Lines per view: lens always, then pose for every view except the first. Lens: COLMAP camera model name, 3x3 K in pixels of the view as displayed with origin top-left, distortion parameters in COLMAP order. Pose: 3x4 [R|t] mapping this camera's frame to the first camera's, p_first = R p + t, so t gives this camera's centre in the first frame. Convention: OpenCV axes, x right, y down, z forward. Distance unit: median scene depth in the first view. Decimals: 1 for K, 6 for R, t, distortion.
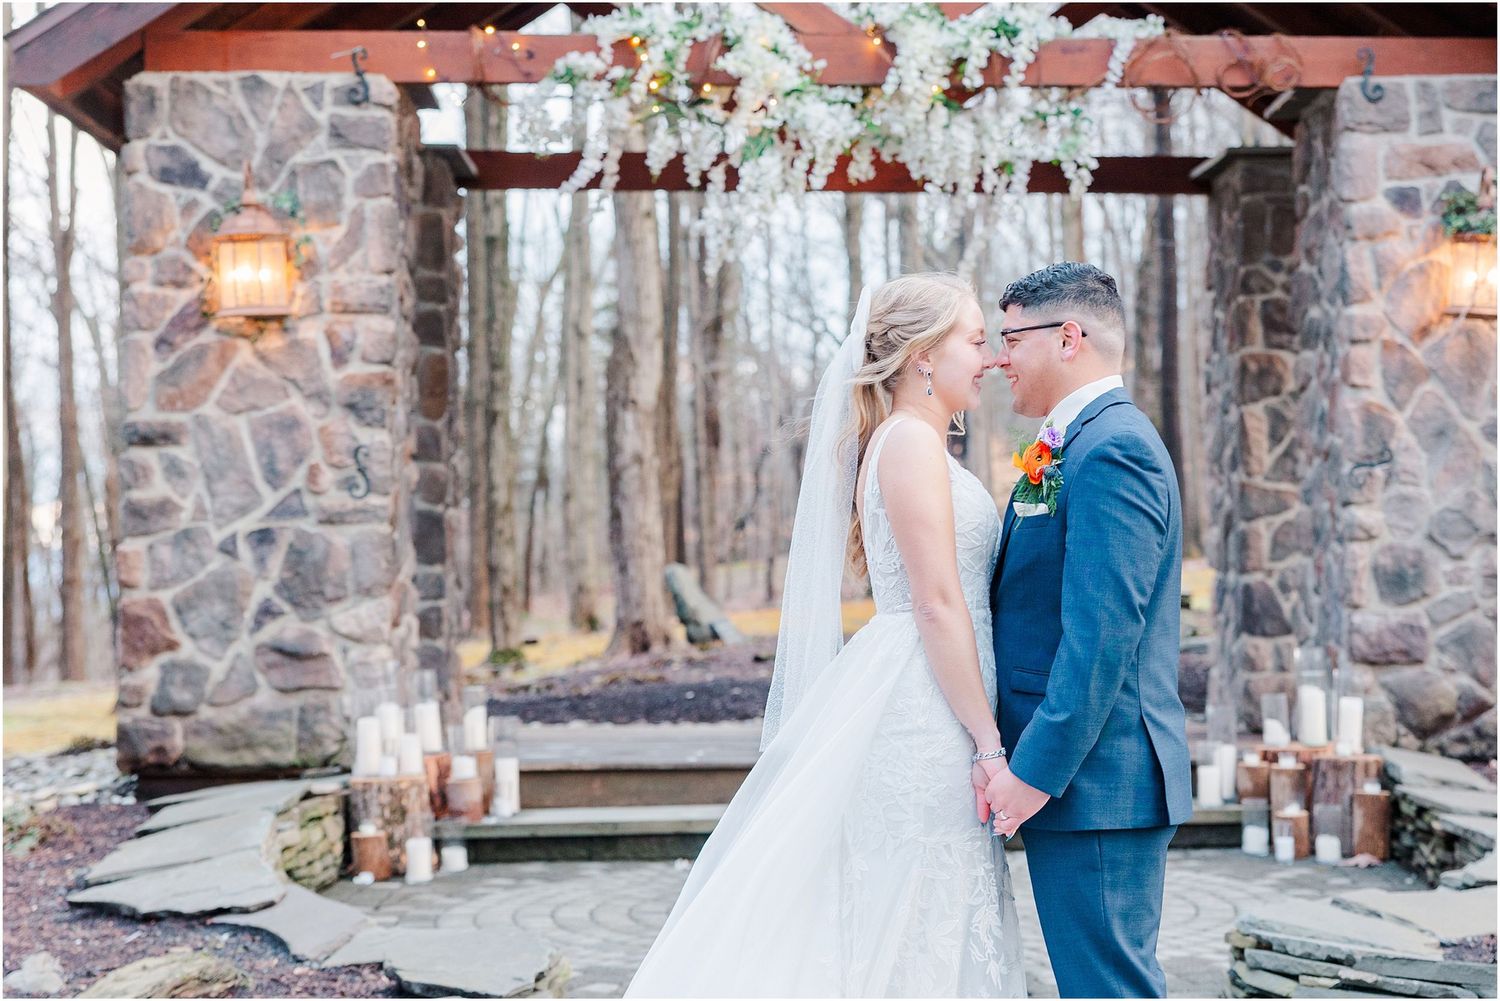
lens RADIAL K [[2641.9, 0, 869.1], [0, 2641.9, 499.1], [0, 0, 1]] dist [0.020897, -0.000532]
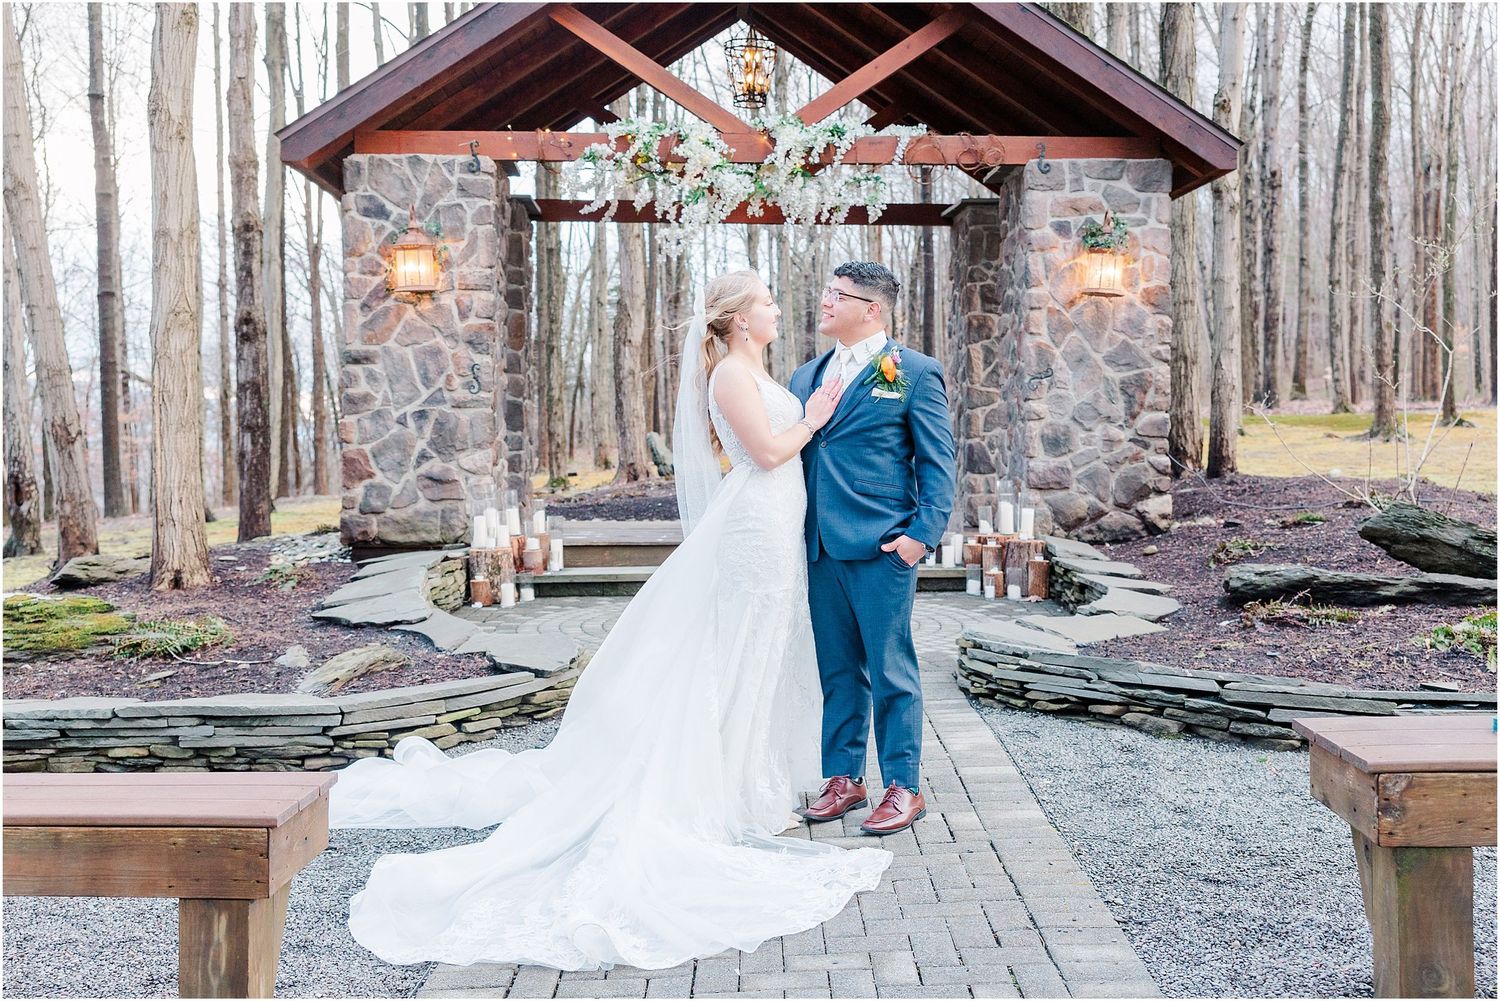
lens RADIAL K [[1460.9, 0, 745.4], [0, 1460.9, 449.4], [0, 0, 1]] dist [0.008508, -0.007940]
pose [[0.999926, 0.005603, -0.010760, 0.001484], [-0.005210, 0.999331, 0.036211, 0.000596], [0.010956, -0.036153, 0.999286, 0.010940]]
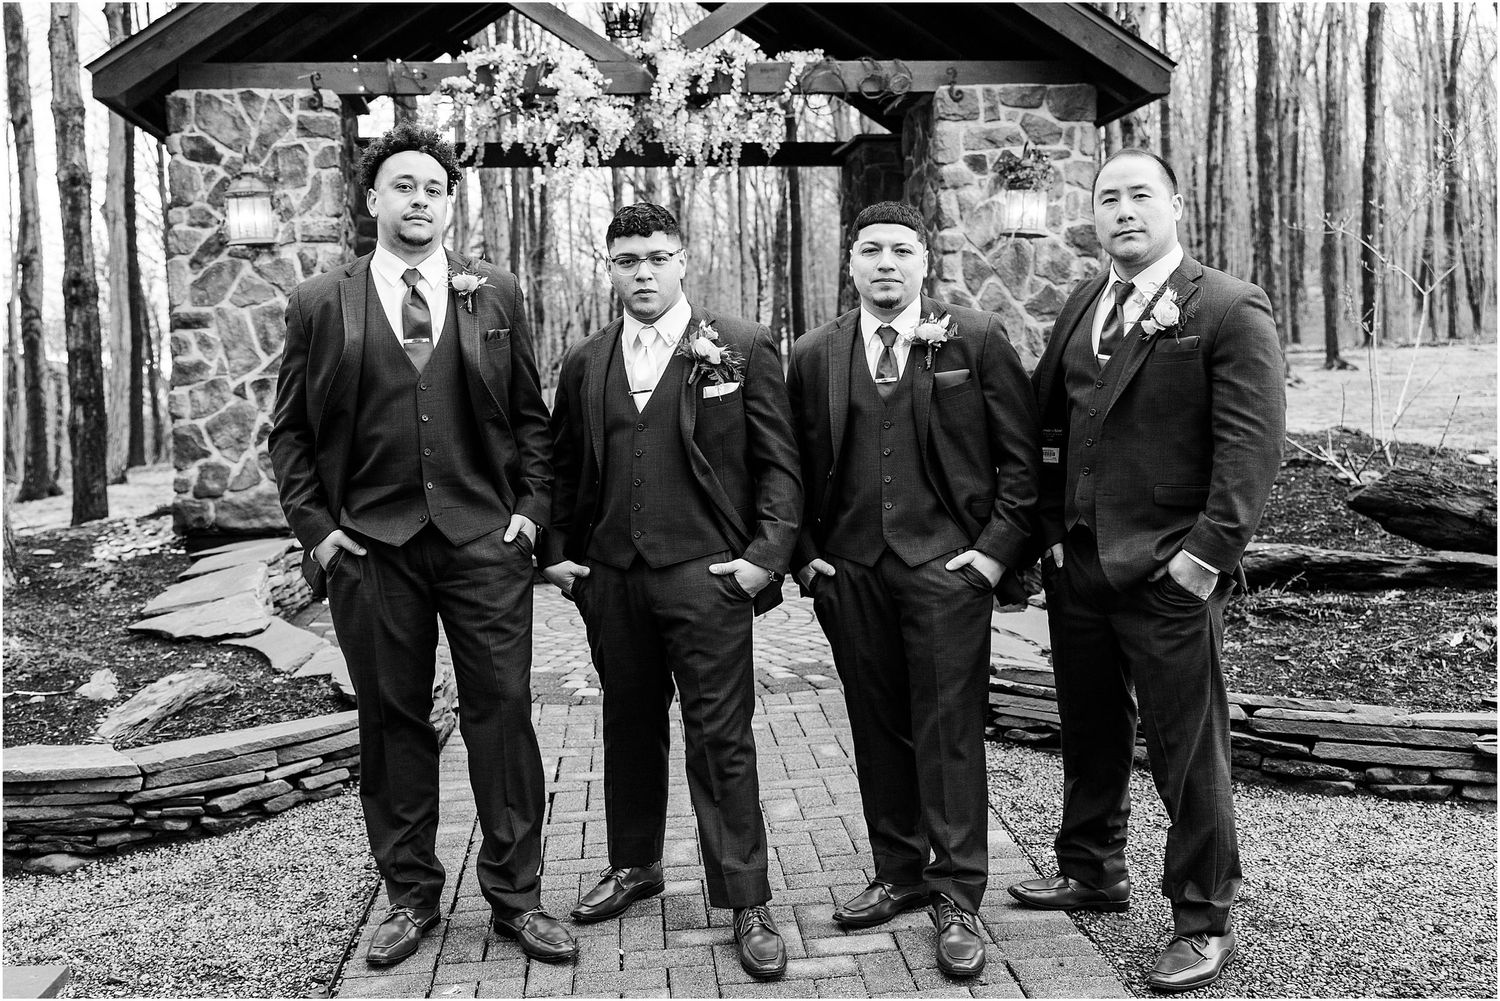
lens RADIAL K [[1417.8, 0, 648.7], [0, 1417.8, 413.5], [0, 0, 1]] dist [-0.004990, 0.007665]
pose [[0.999733, -0.014516, 0.018005, -0.012623], [0.013695, 0.998898, 0.044884, -0.003293], [-0.018637, -0.044625, 0.998830, 0.143049]]
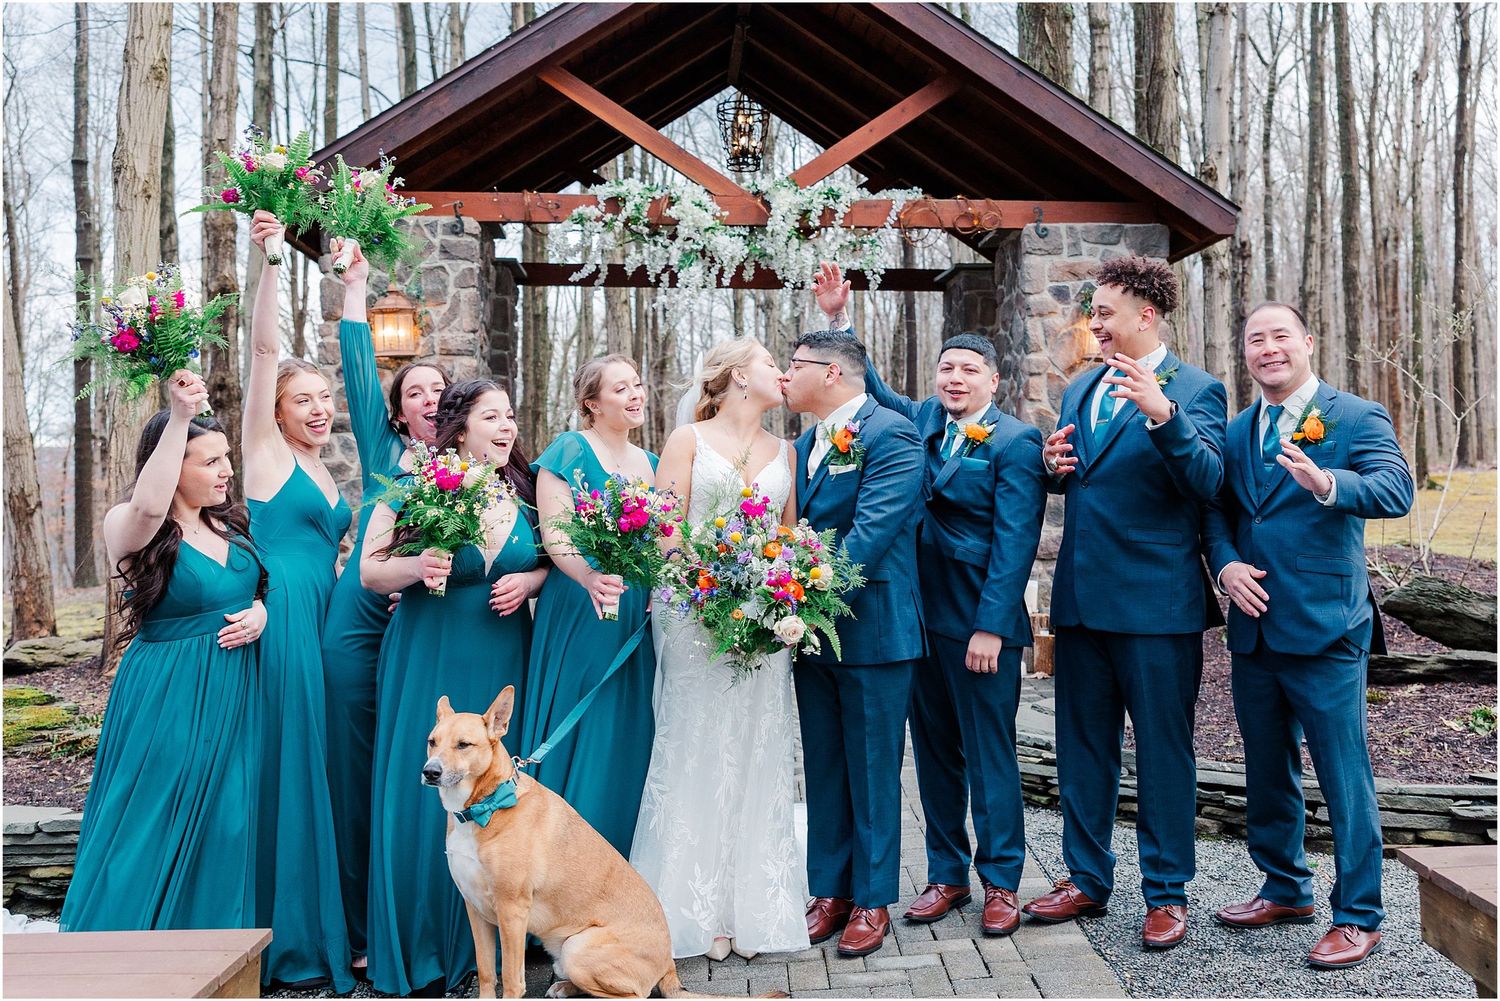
lens RADIAL K [[1425.6, 0, 791.2], [0, 1425.6, 415.7], [0, 0, 1]] dist [-0.014810, 0.013538]
pose [[0.999438, 0.003821, 0.033306, -0.006006], [-0.002789, 0.999516, -0.030998, -0.002871], [-0.033409, 0.030887, 0.998964, 0.068382]]
